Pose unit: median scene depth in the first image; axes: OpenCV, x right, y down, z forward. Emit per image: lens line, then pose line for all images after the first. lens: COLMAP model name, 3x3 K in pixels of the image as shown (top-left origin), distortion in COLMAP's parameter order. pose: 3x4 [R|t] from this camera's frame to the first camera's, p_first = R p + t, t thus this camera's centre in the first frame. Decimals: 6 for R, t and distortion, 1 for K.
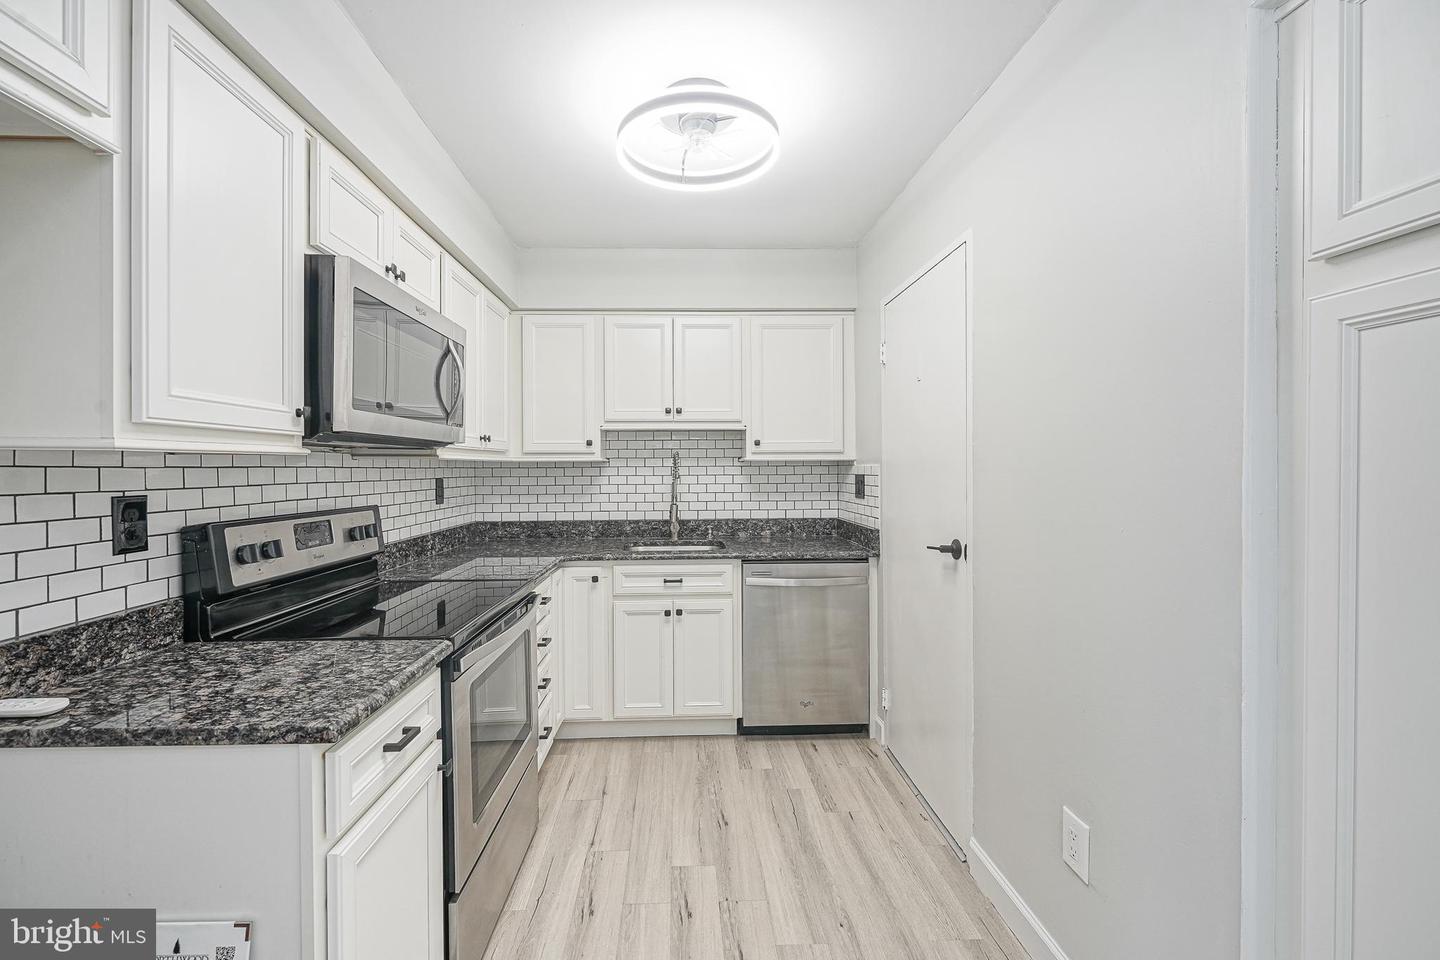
lens RADIAL K [[583.8, 0, 728.7], [0, 583.8, 484.9], [0, 0, 1]] dist [-0.002602, 0.002133]
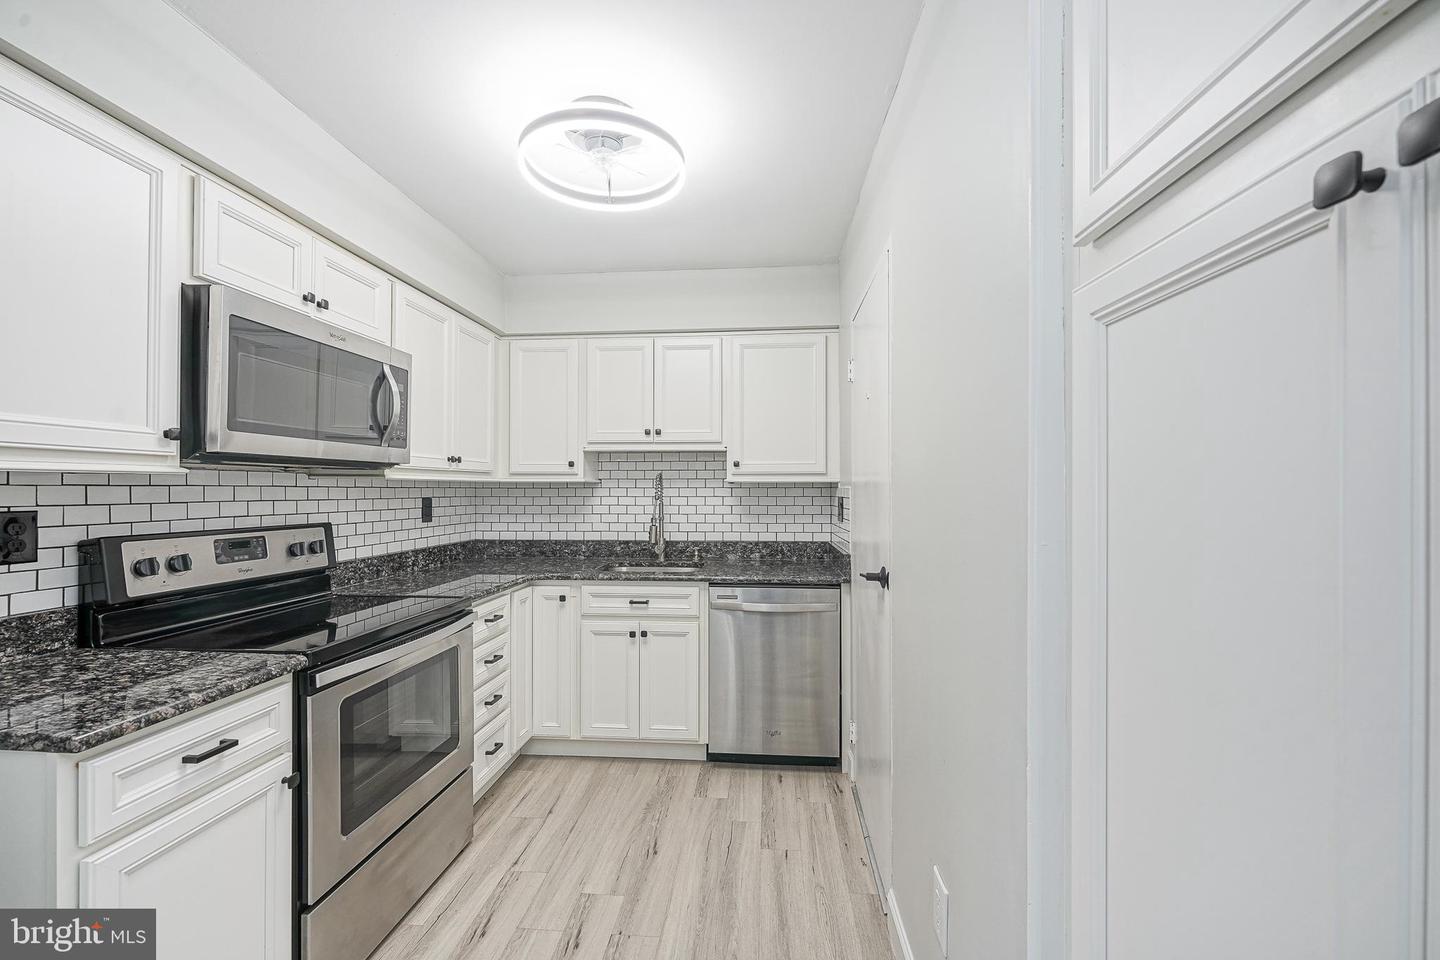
lens RADIAL K [[583.8, 0, 754.0], [0, 583.8, 499.1], [0, 0, 1]] dist [-0.002602, 0.002133]
pose [[0.994138, 0.008685, -0.107771, 0.210153], [-0.009920, 0.999891, -0.010928, -0.002663], [0.107665, 0.011933, 0.994116, 0.031044]]
